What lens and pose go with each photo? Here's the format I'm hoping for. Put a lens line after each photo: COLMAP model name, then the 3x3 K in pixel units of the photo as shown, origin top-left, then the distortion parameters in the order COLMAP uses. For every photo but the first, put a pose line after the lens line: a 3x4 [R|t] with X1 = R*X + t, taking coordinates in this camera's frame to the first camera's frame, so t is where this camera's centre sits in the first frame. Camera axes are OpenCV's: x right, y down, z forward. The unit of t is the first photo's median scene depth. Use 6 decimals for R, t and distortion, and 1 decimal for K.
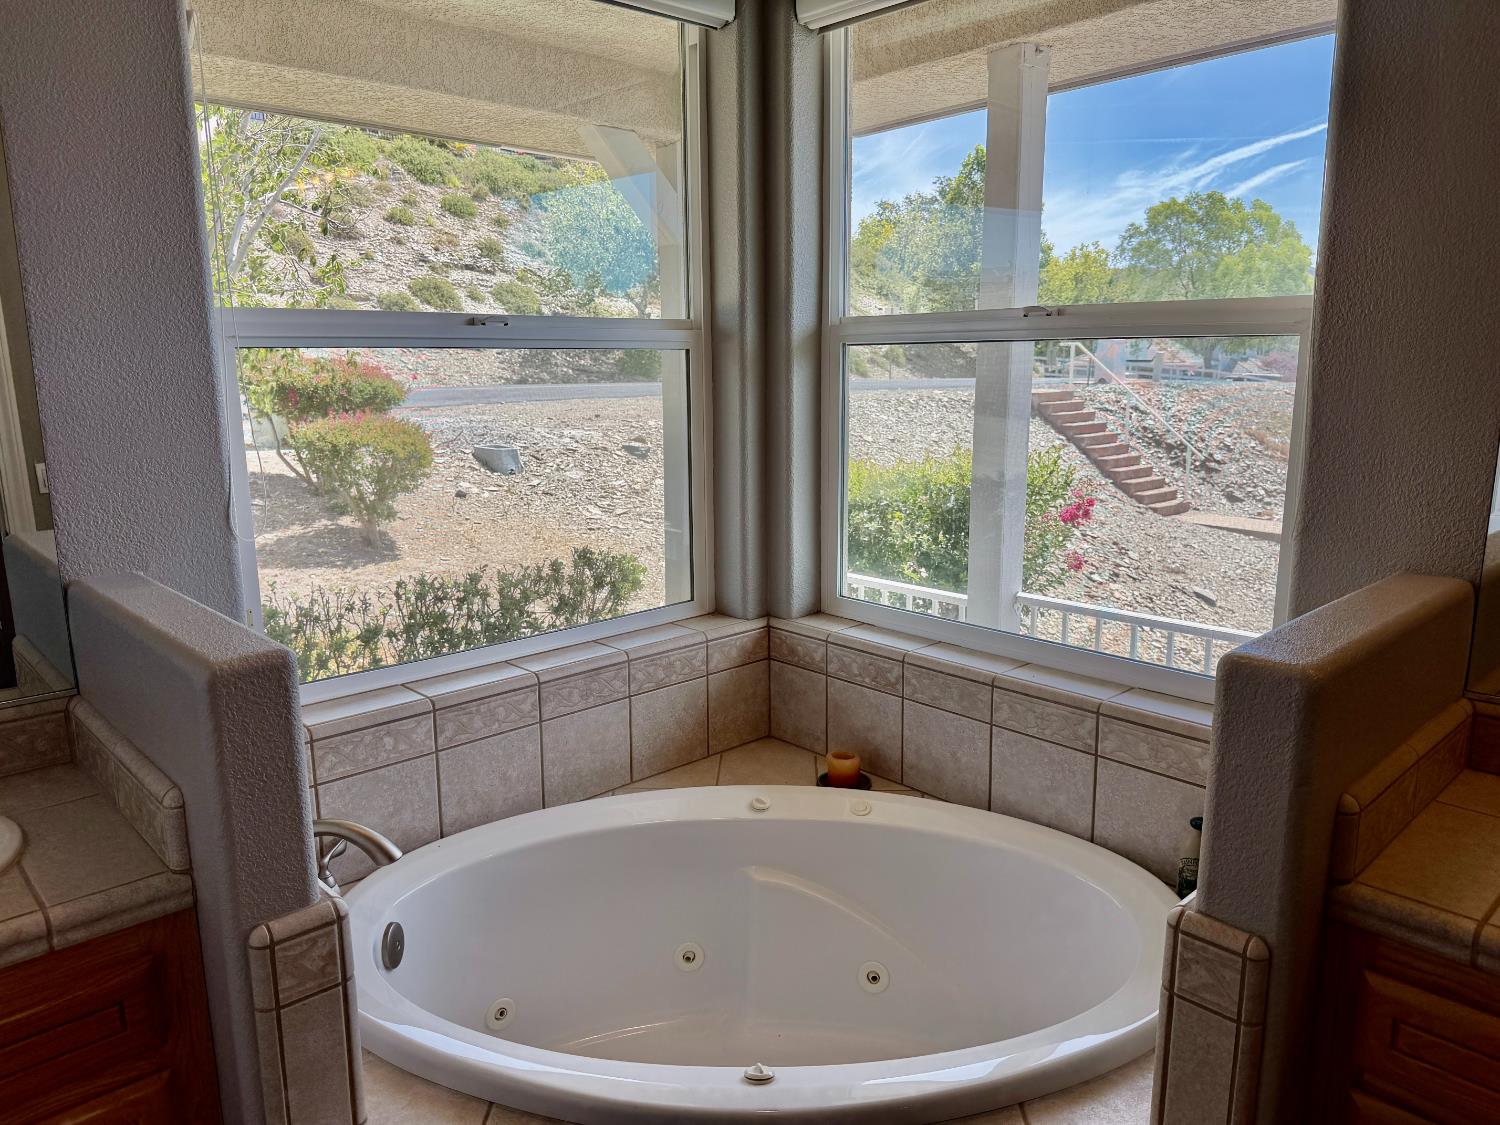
lens RADIAL K [[1059.4, 0, 749.0], [0, 1059.4, 559.0], [0, 0, 1]] dist [0.081800, -0.095199]
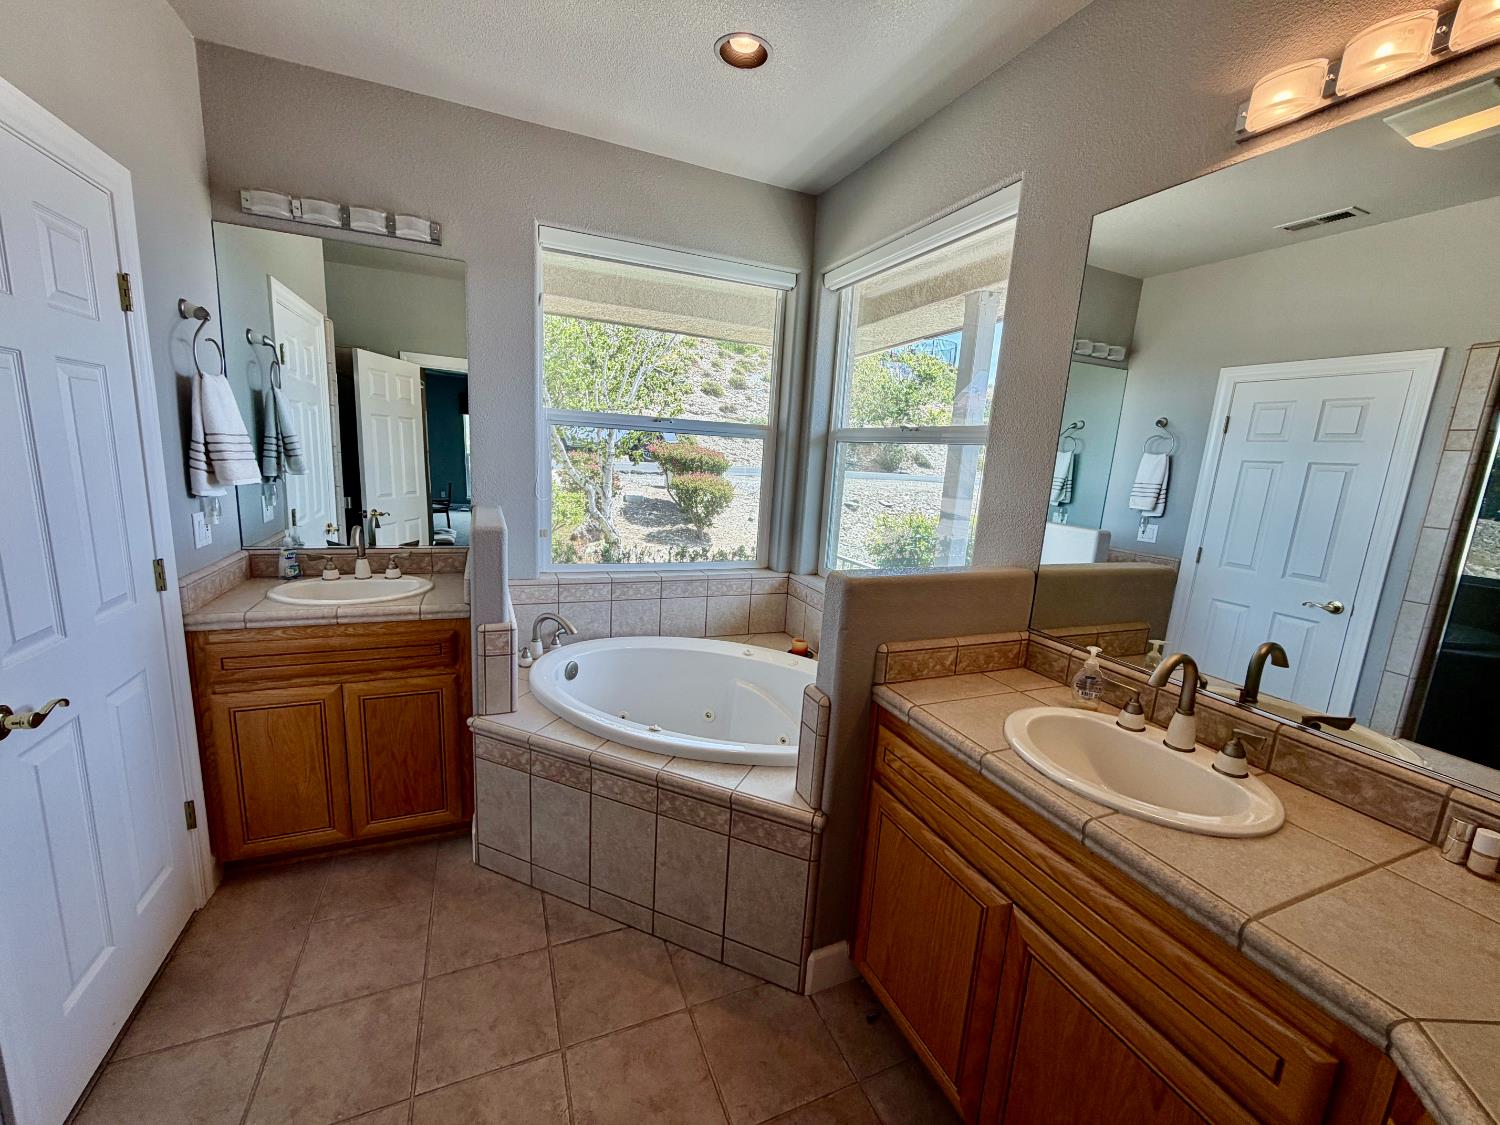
lens RADIAL K [[601.8, 0, 746.7], [0, 601.8, 561.9], [0, 0, 1]] dist [0.000300, -0.000090]
pose [[0.936984, 0.125592, -0.326019, 0.337879], [-0.131015, 0.991366, 0.005363, 0.041071], [0.323878, 0.037688, 0.945348, -0.128209]]
